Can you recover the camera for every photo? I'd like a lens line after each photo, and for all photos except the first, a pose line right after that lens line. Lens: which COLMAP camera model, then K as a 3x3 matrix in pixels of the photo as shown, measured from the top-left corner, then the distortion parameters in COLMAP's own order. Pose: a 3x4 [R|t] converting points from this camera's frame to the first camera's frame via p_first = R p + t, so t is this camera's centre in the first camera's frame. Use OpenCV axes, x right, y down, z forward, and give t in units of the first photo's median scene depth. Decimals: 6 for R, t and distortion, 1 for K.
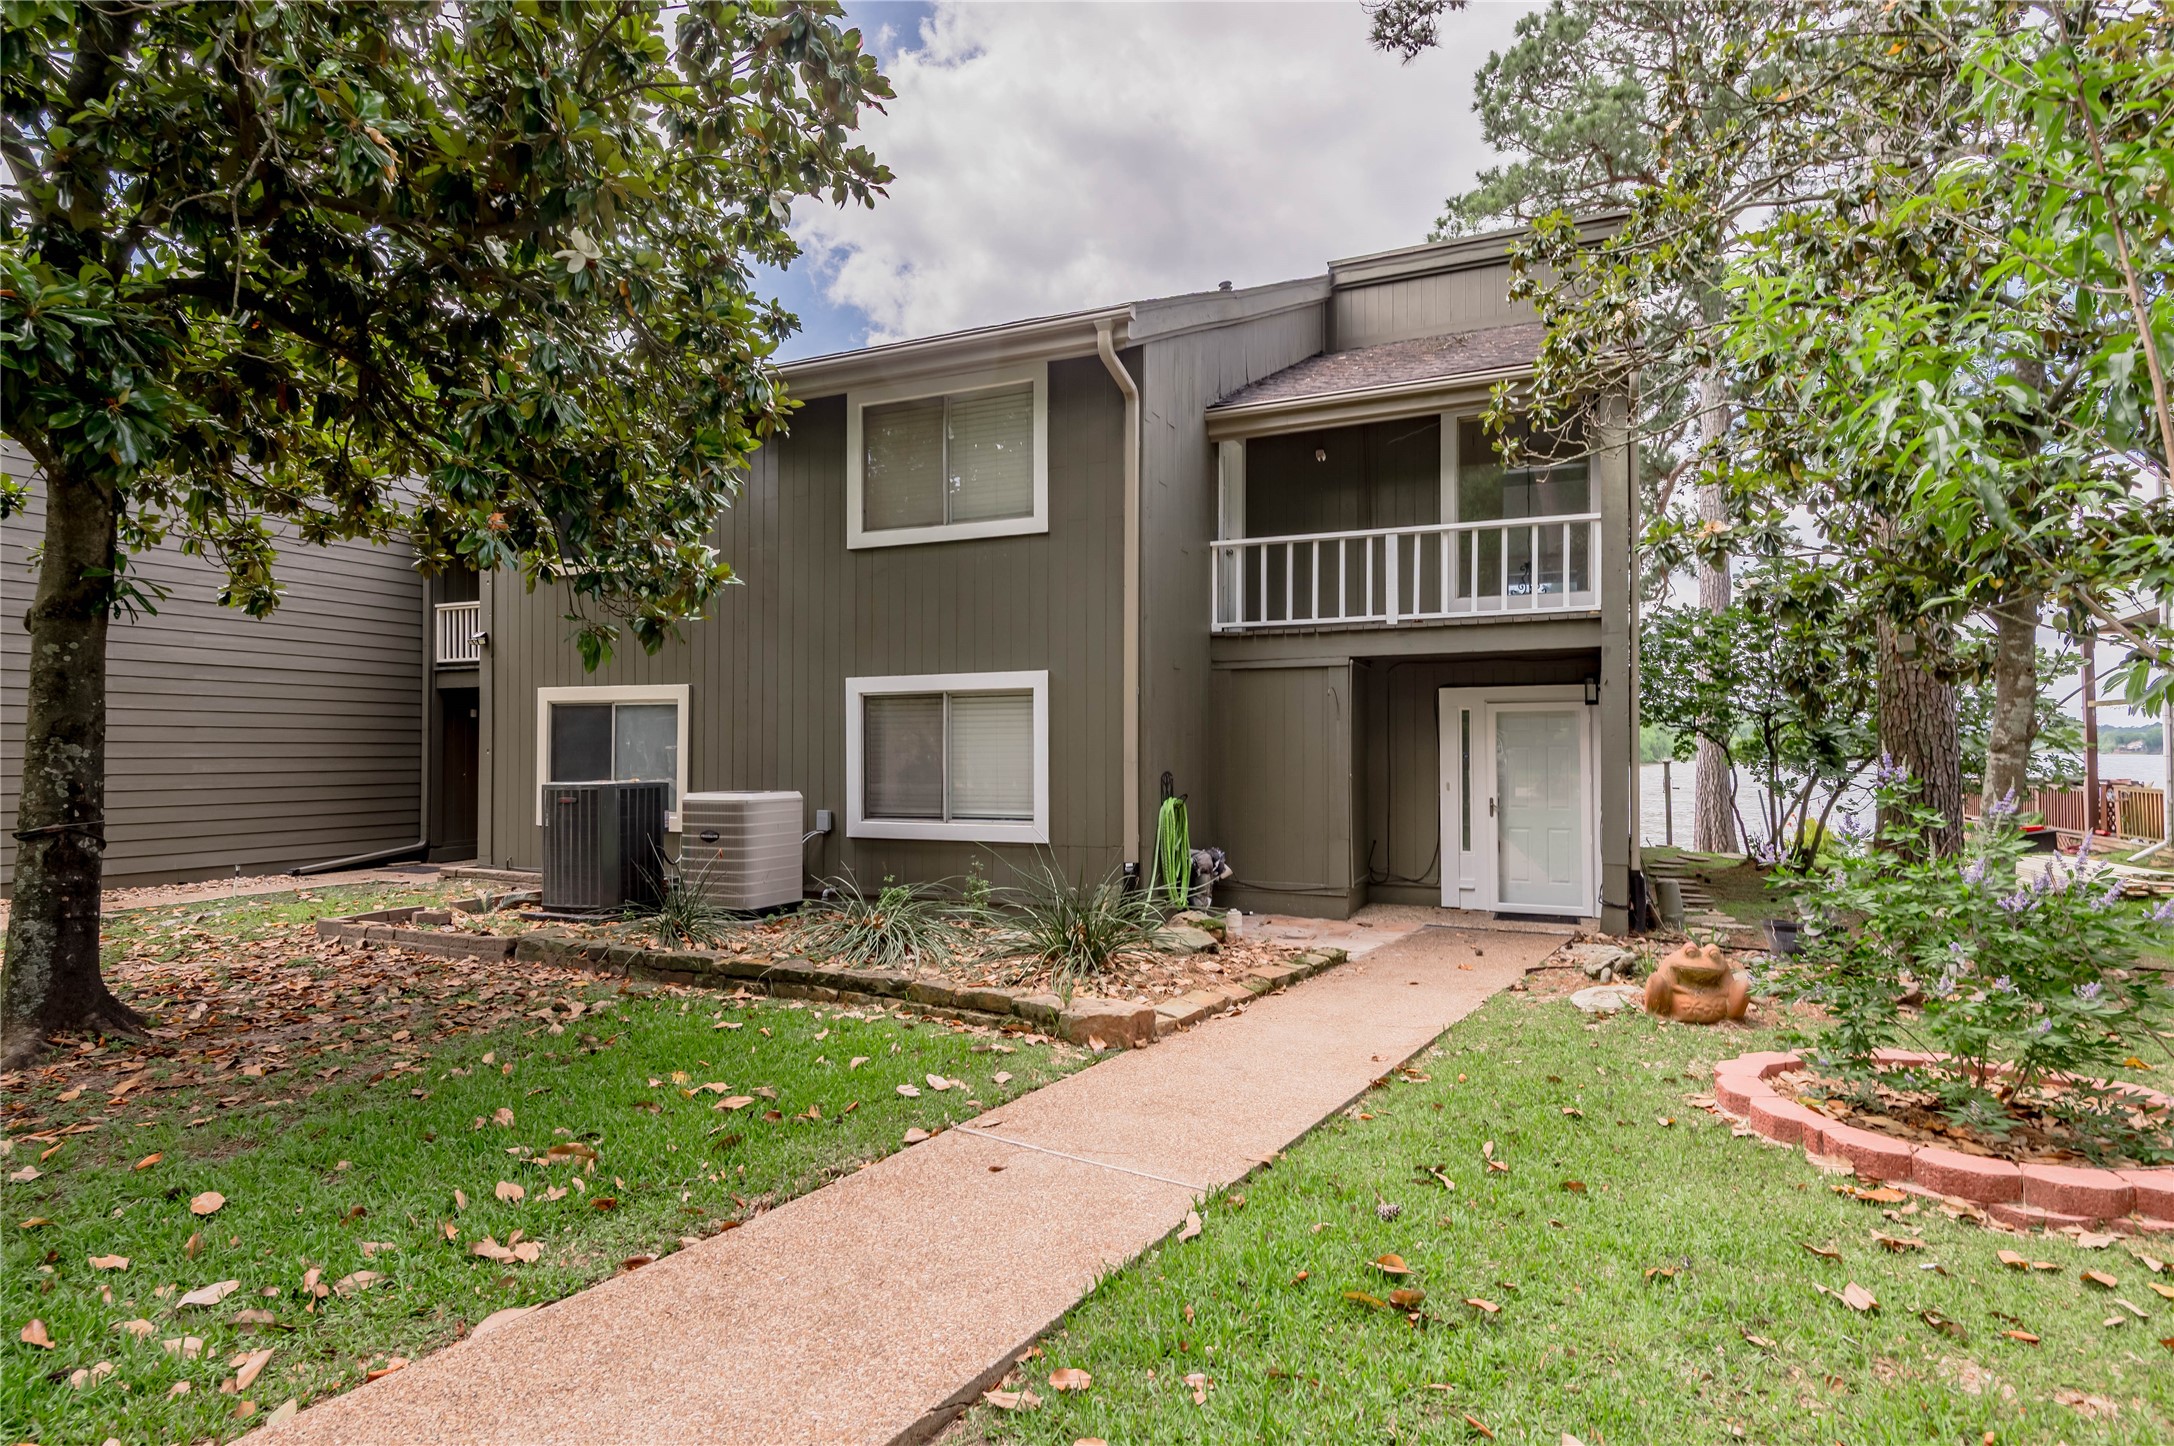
lens RADIAL K [[1076.7, 0, 1082.6], [0, 1076.7, 680.0], [0, 0, 1]] dist [0.002704, 0.000054]
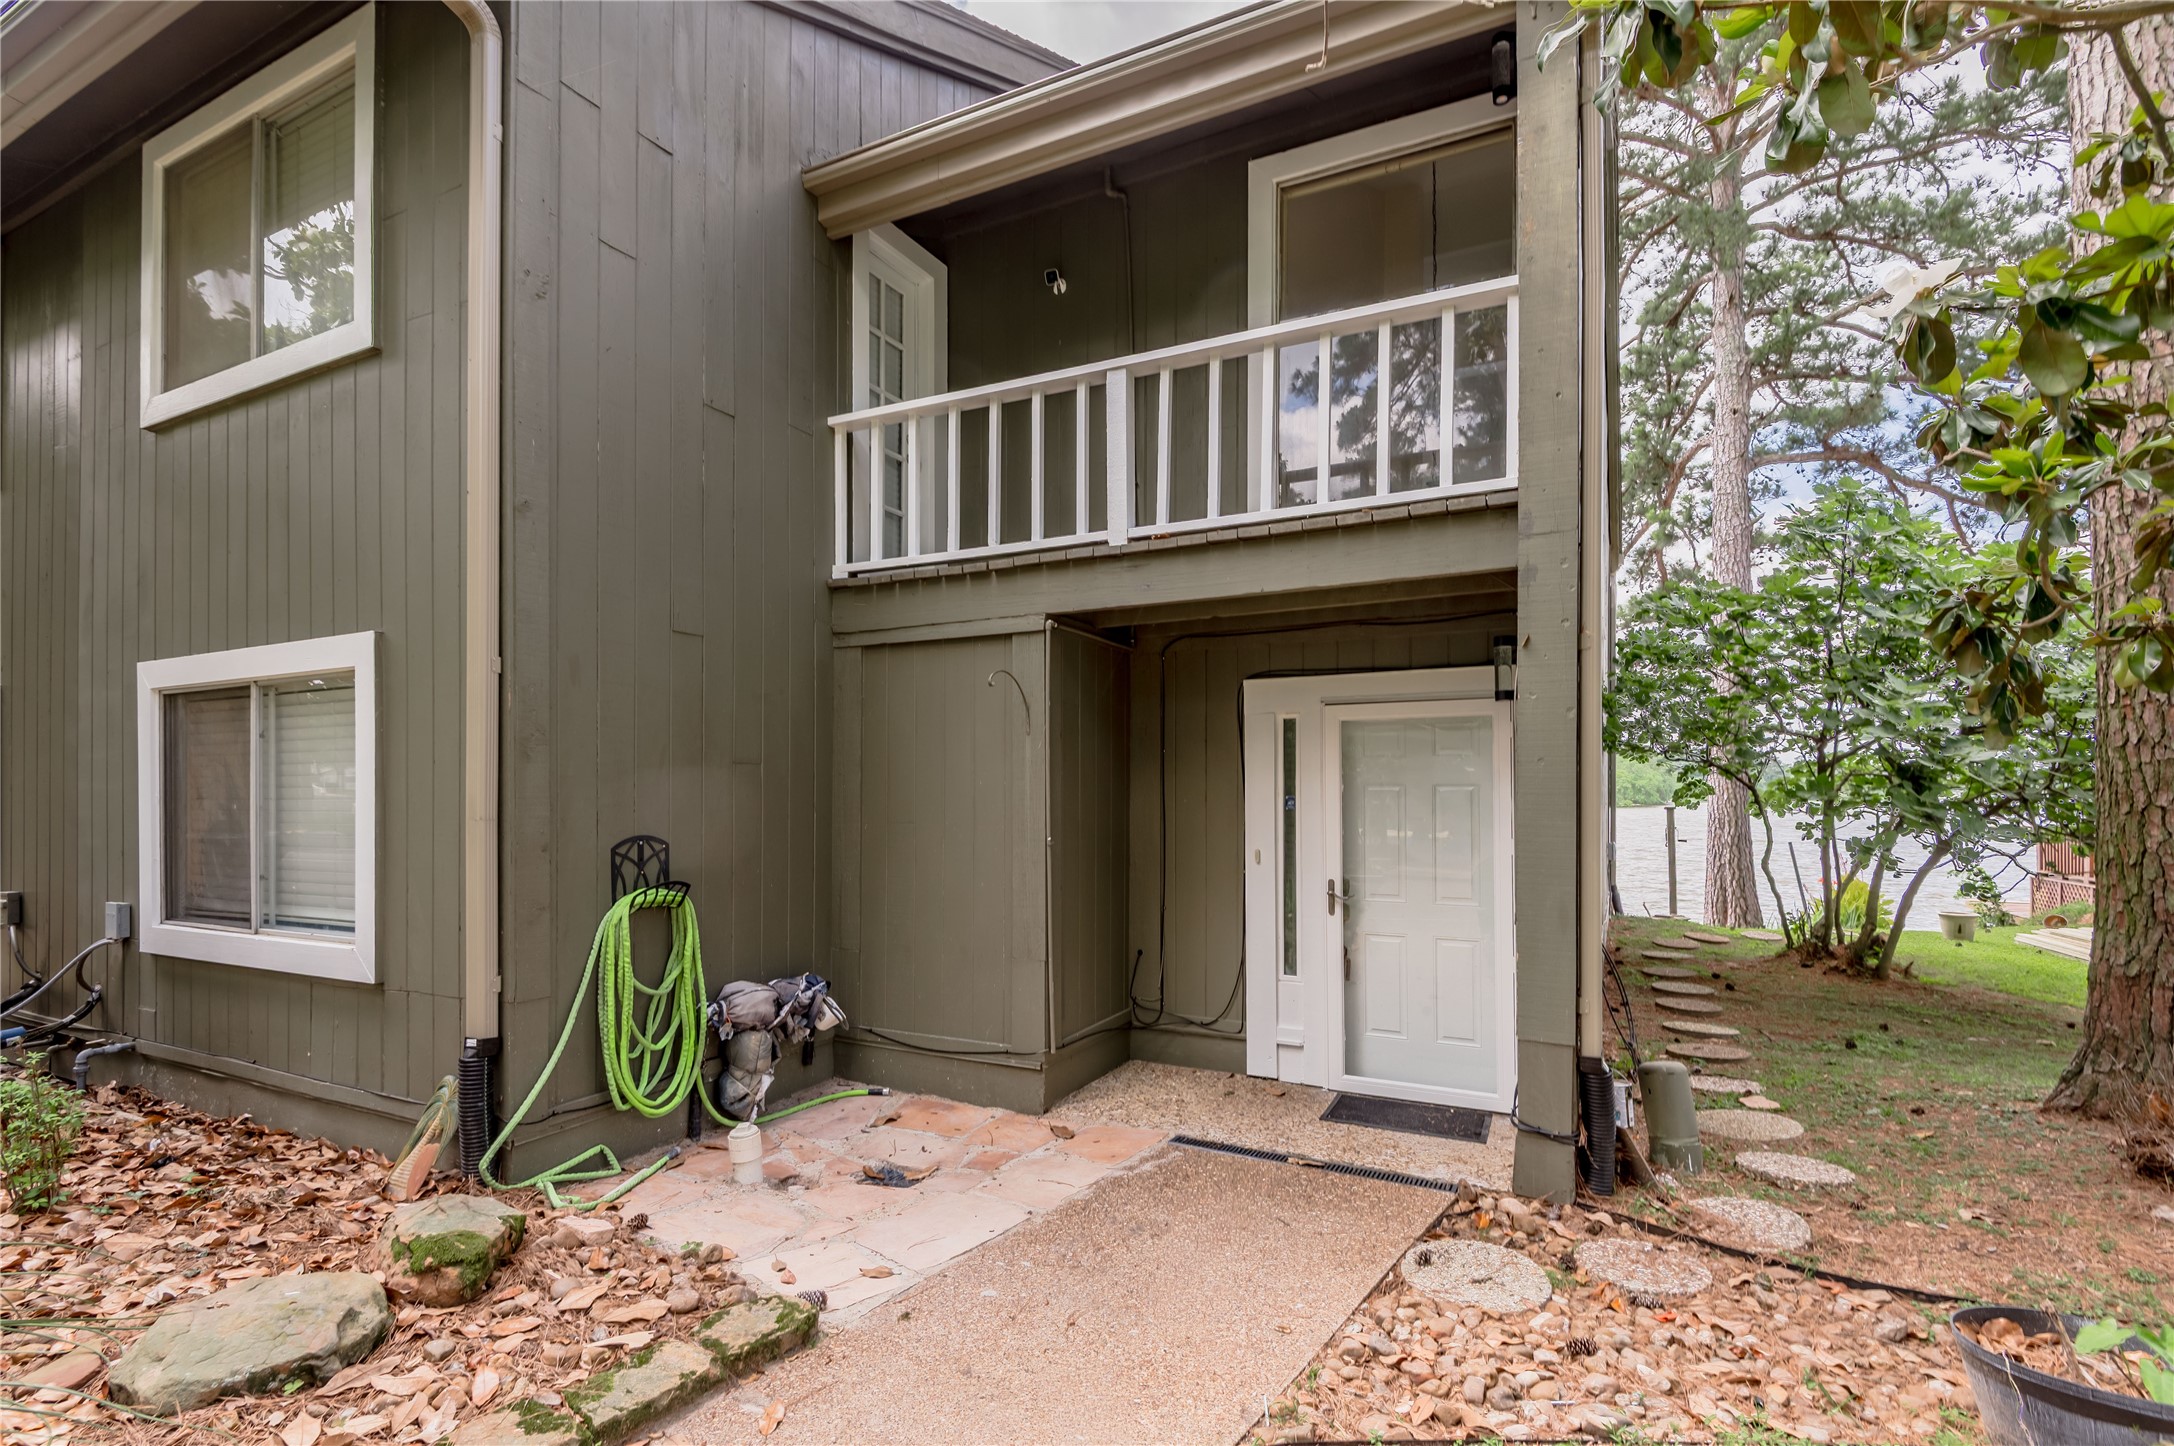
lens RADIAL K [[1008.4, 0, 1078.7], [0, 1008.4, 738.2], [0, 0, 1]] dist [0.033681, -0.020312]
pose [[0.999503, -0.001931, -0.031450, 0.273255], [0.002266, 0.999941, 0.010636, 0.033074], [0.031428, -0.010702, 0.999449, 0.497441]]
